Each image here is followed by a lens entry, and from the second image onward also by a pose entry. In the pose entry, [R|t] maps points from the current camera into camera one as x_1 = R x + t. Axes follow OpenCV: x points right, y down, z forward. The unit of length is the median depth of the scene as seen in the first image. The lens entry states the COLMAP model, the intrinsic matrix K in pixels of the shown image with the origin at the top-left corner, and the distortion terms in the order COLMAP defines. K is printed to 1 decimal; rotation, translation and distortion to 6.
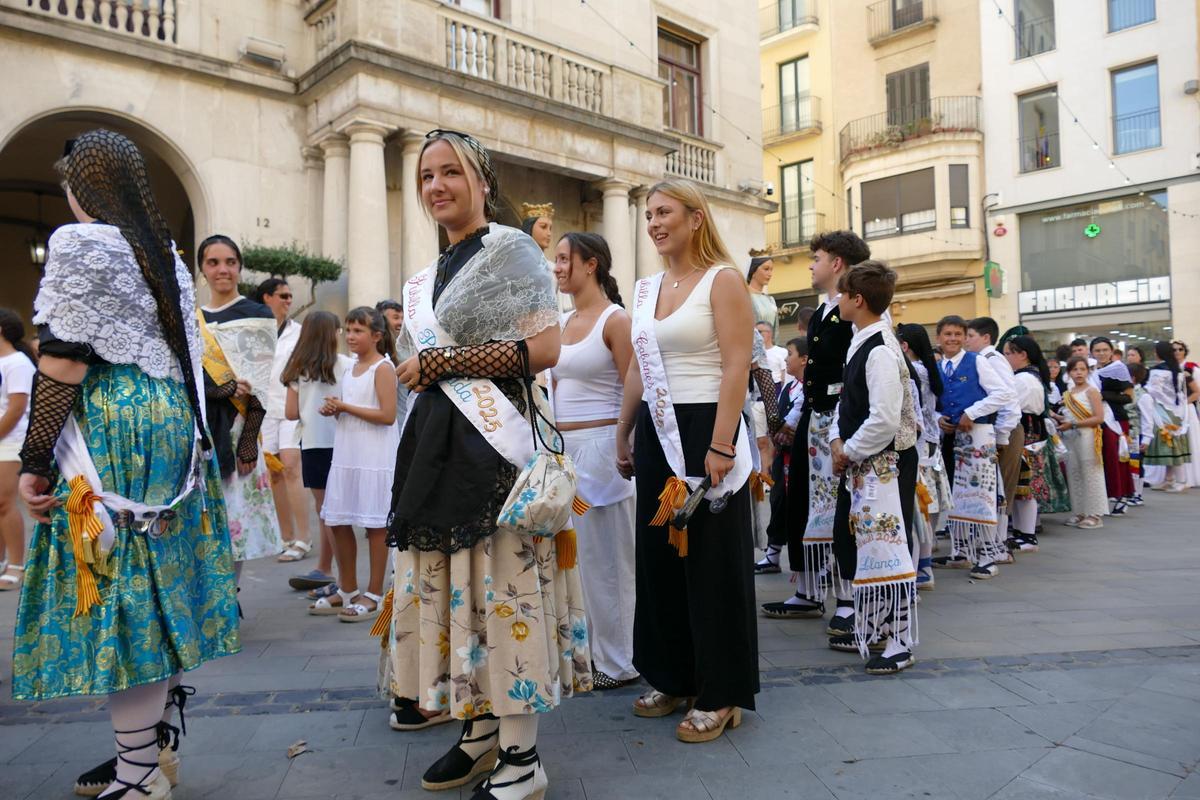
lens RADIAL K [[845.5, 0, 608.6], [0, 845.5, 391.8], [0, 0, 1]] dist [-0.005803, -0.005865]
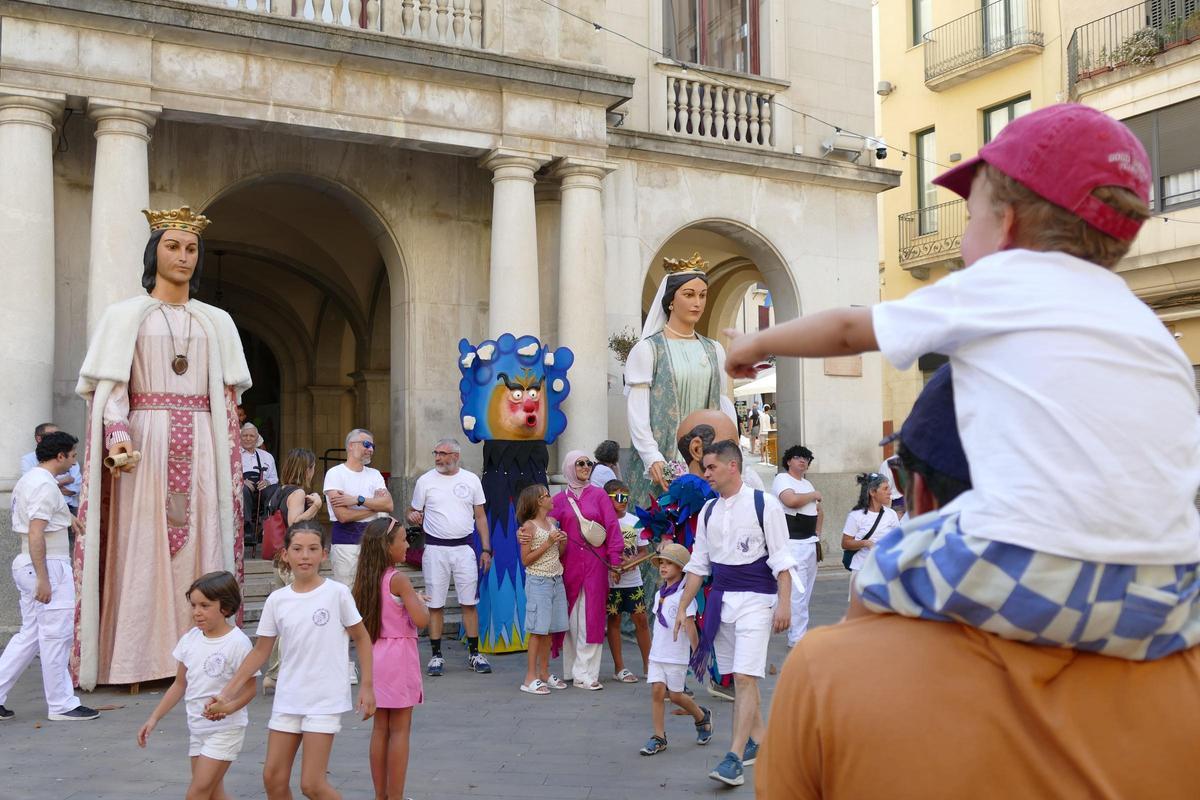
lens RADIAL K [[1142.8, 0, 600.0], [0, 1142.8, 400.0], [0, 0, 1]] dist [-0.014328, -0.007694]
pose [[0.962525, -0.004398, -0.271158, 0.232500], [-0.004649, 0.999454, -0.032711, -0.035039], [0.271154, 0.032746, 0.961979, 0.178080]]
